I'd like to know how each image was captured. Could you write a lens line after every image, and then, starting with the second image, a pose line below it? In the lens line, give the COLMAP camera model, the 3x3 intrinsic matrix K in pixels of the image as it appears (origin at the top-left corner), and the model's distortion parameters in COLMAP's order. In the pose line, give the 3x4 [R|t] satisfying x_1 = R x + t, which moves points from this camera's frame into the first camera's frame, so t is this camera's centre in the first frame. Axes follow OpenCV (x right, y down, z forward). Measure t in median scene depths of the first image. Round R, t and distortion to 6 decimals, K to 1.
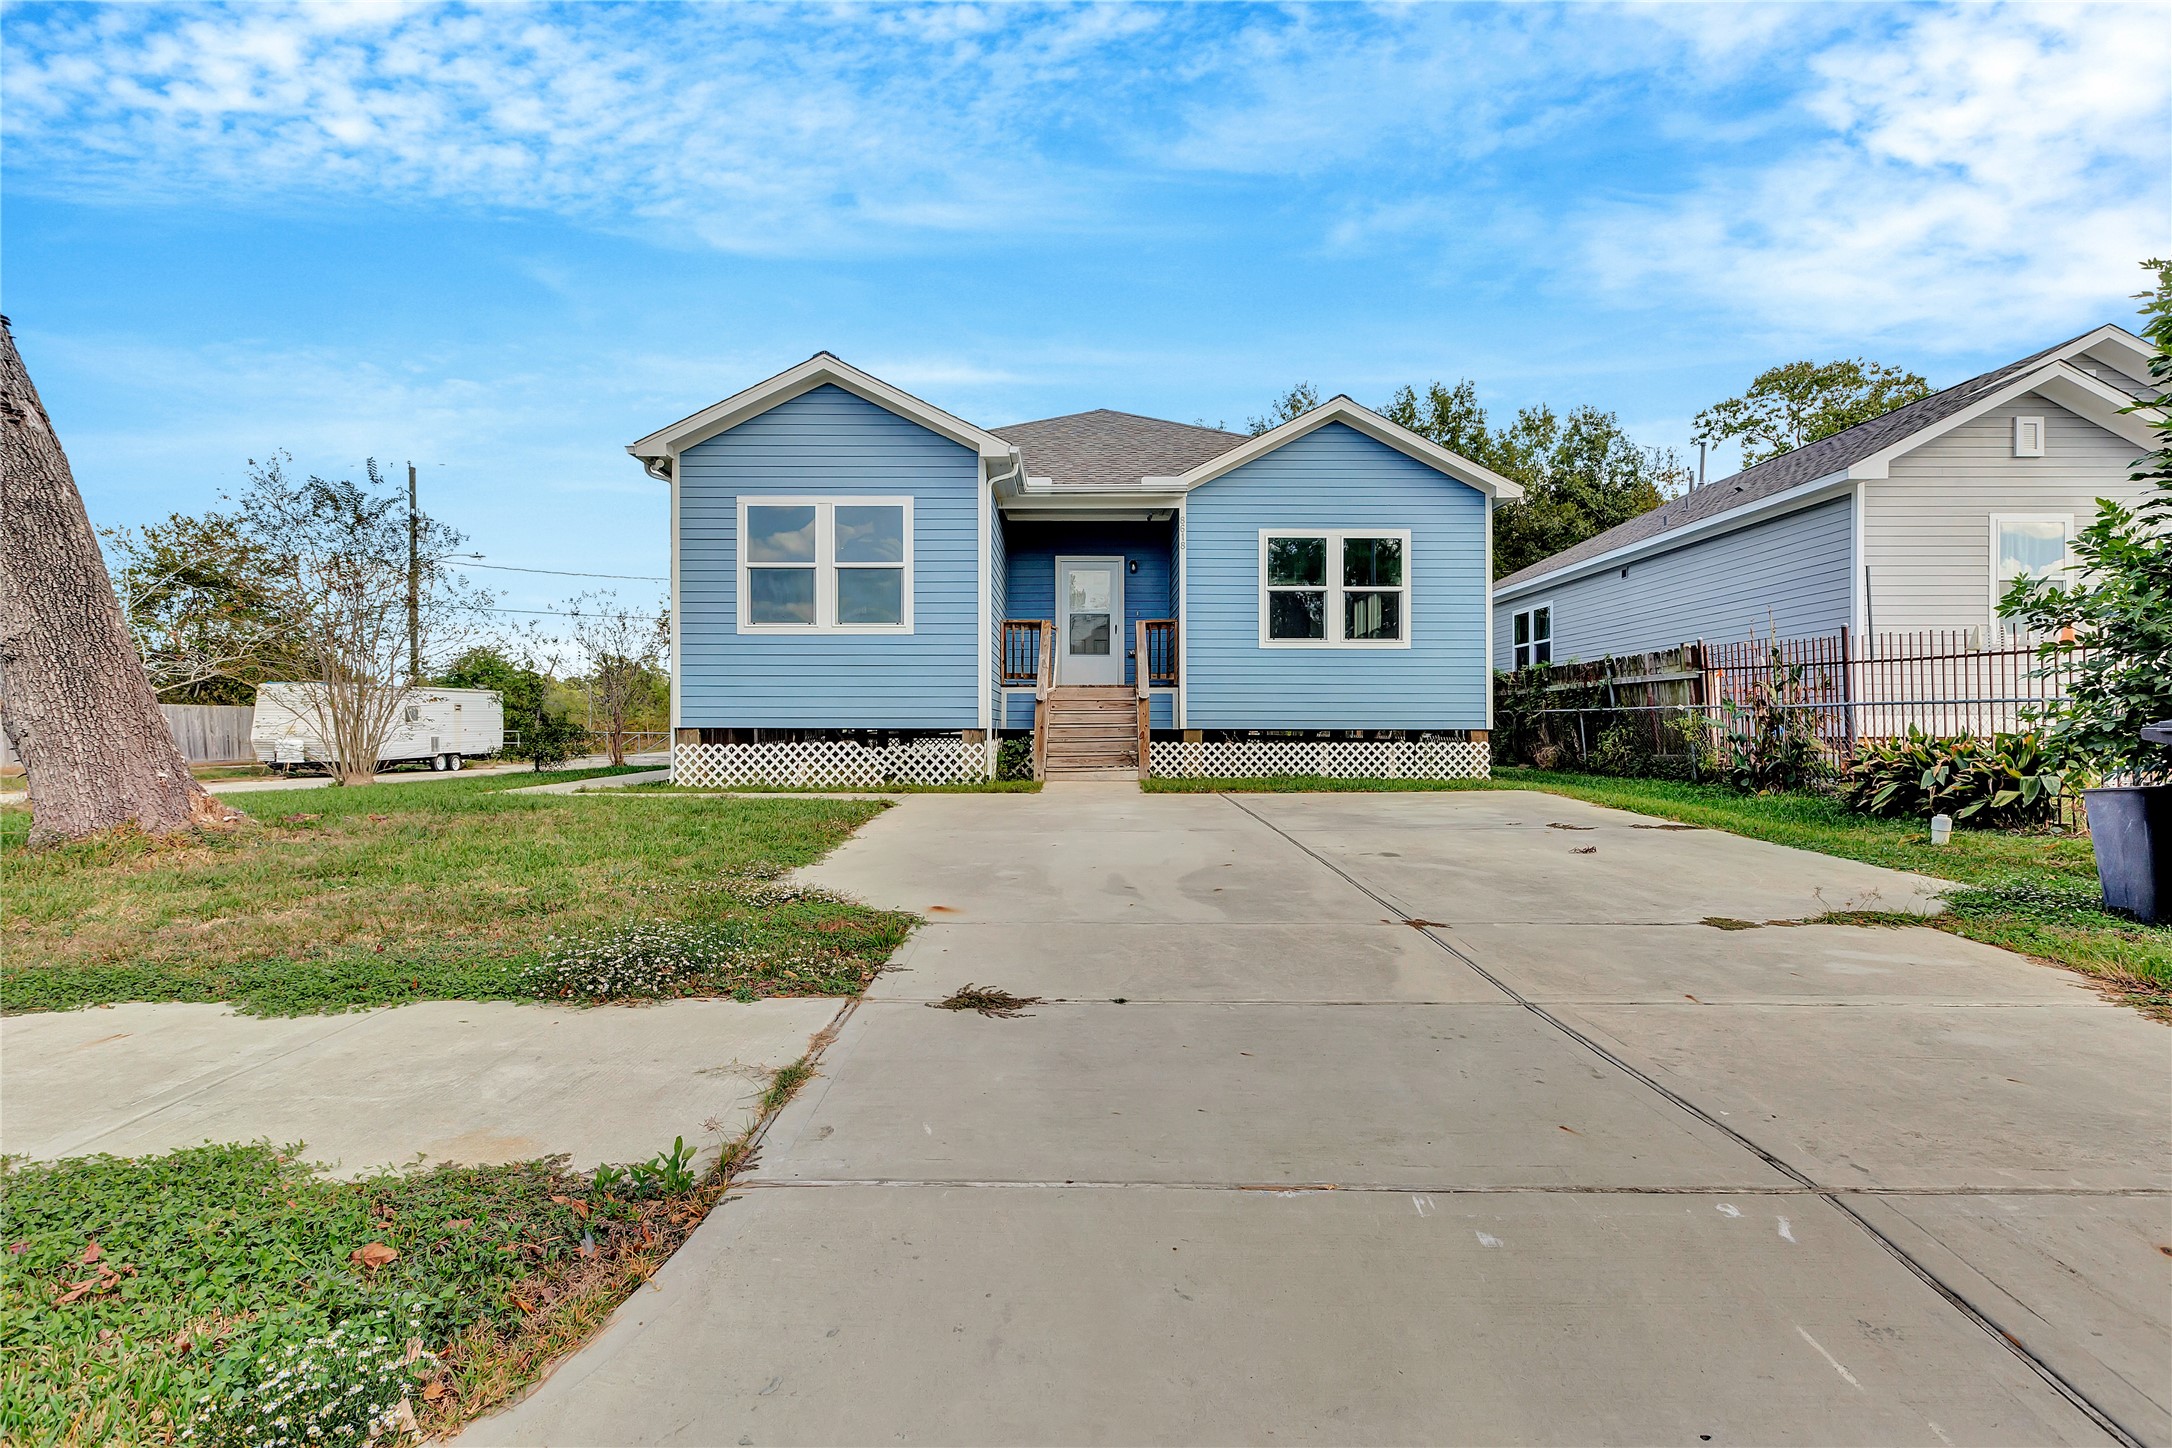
lens RADIAL K [[1123.4, 0, 1087.0], [0, 1123.4, 729.5], [0, 0, 1]] dist [0.004352, 0.000140]
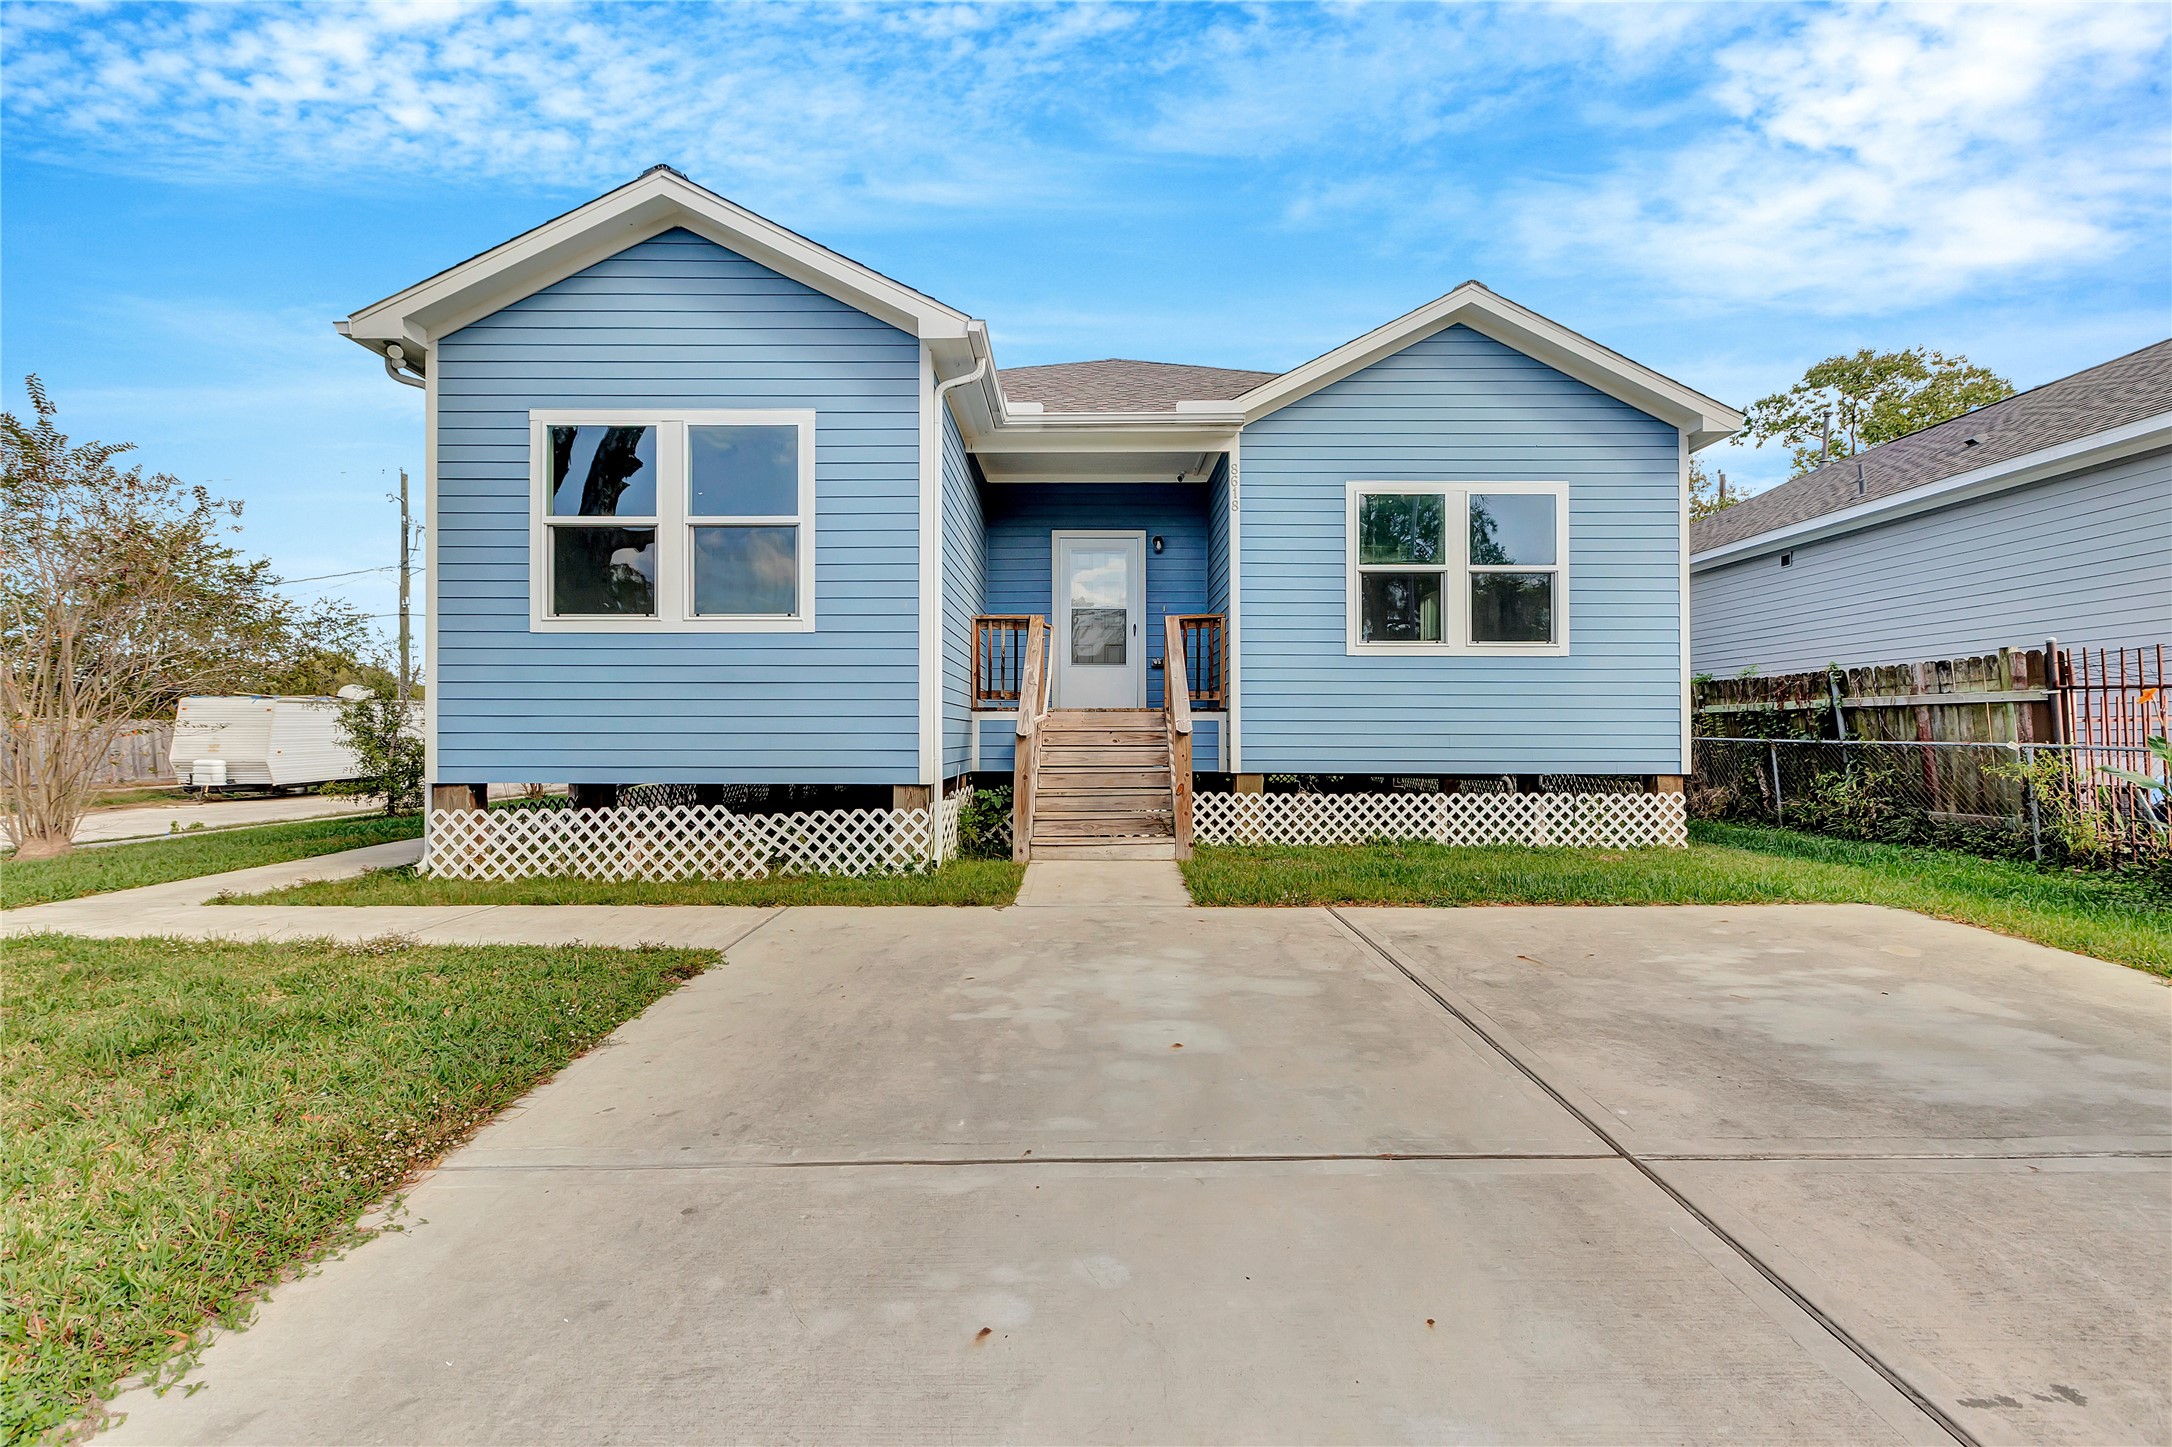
lens RADIAL K [[991.3, 0, 1090.6], [0, 991.3, 722.9], [0, 0, 1]] dist [-0.003649, -0.000128]
pose [[0.999995, -0.000185, -0.003215, -0.000888], [0.000159, 0.999967, -0.008181, -0.026146], [0.003216, 0.008180, 0.999961, 0.395793]]
